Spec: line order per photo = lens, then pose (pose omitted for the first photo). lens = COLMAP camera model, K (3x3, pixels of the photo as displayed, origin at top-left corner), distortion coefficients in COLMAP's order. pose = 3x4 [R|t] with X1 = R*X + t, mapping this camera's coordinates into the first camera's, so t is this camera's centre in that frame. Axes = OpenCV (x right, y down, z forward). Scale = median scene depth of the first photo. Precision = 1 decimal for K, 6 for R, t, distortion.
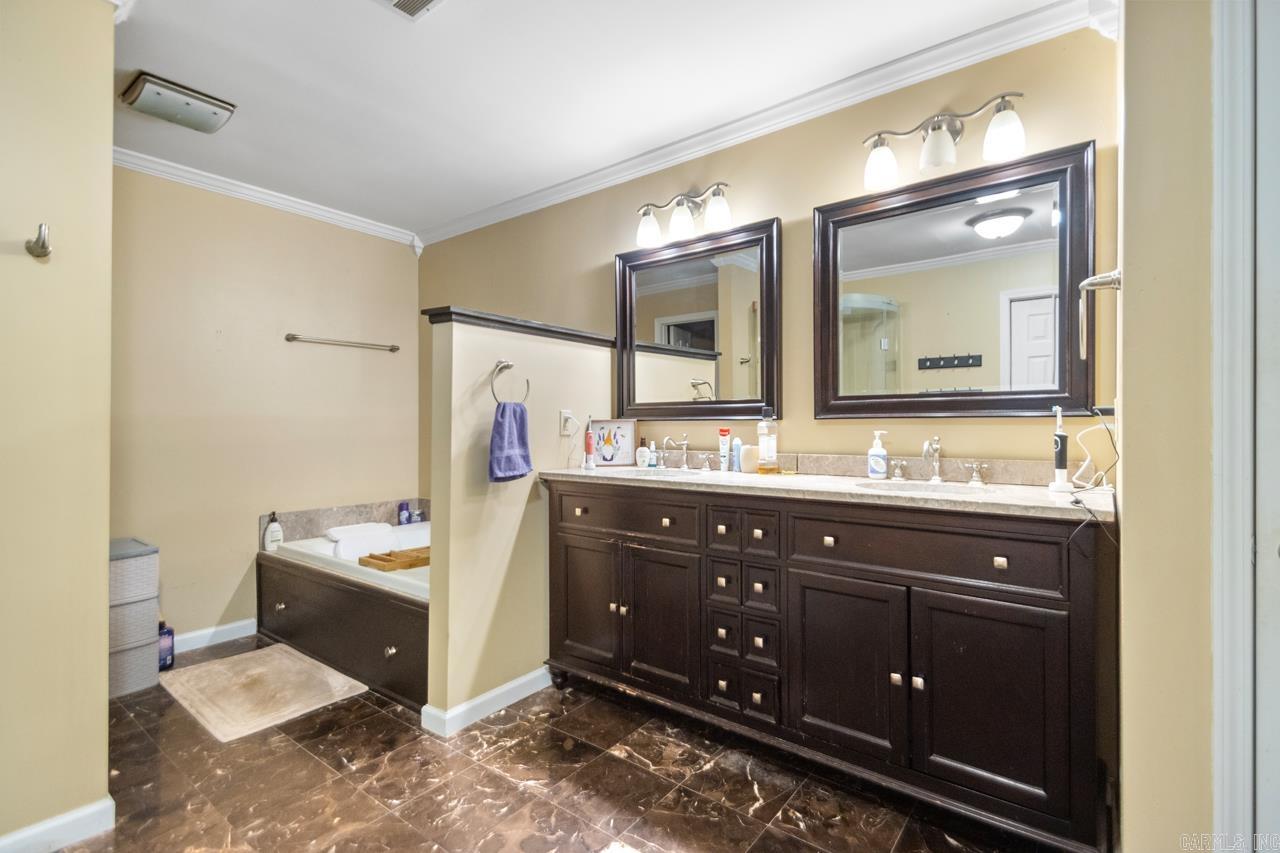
lens RADIAL K [[584.2, 0, 652.2], [0, 584.2, 424.5], [0, 0, 1]] dist [0.053472, -0.027288]
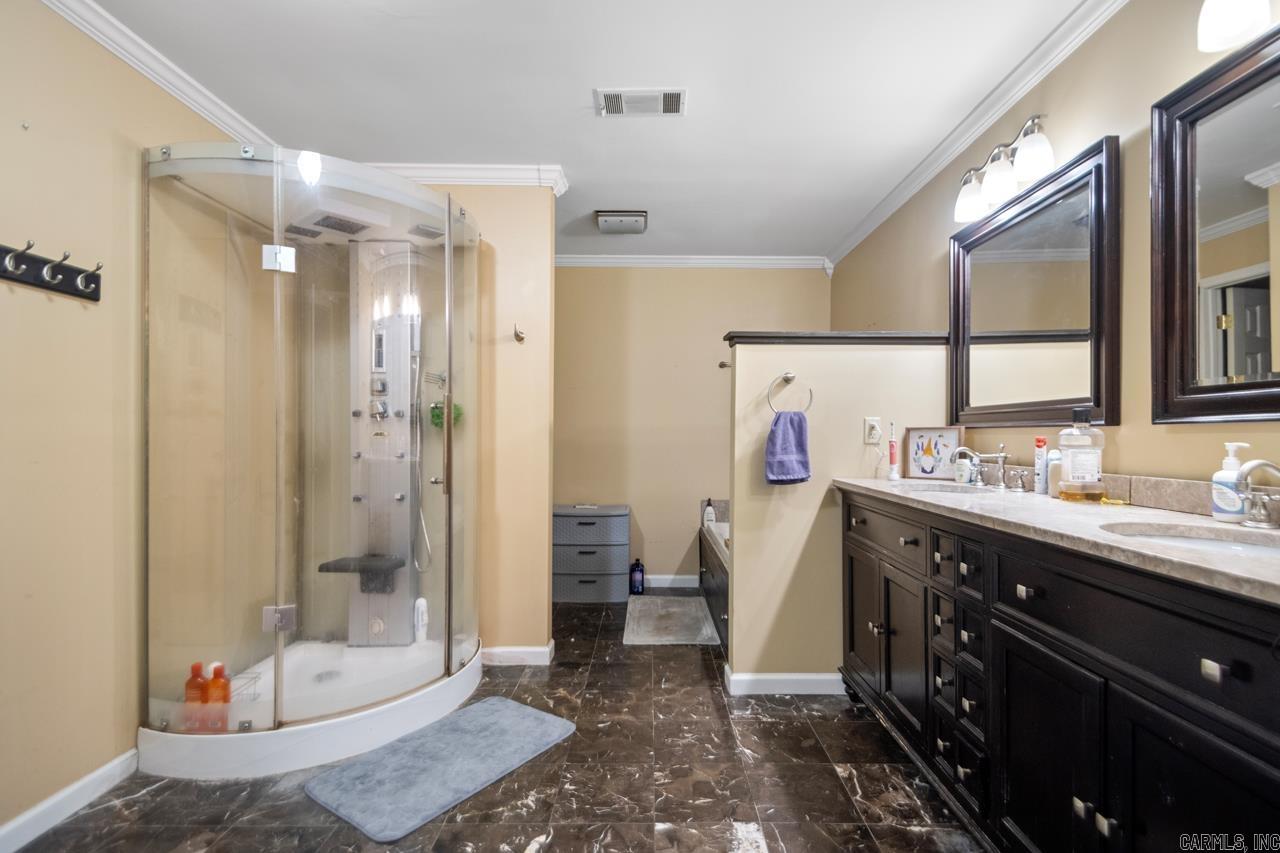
lens RADIAL K [[591.7, 0, 650.3], [0, 591.7, 435.1], [0, 0, 1]] dist [0.045940, -0.019584]
pose [[0.609994, 0.005483, -0.792387, 0.470413], [-0.003376, 0.999985, 0.004321, 0.002047], [0.792399, 0.000040, 0.610003, 0.136039]]
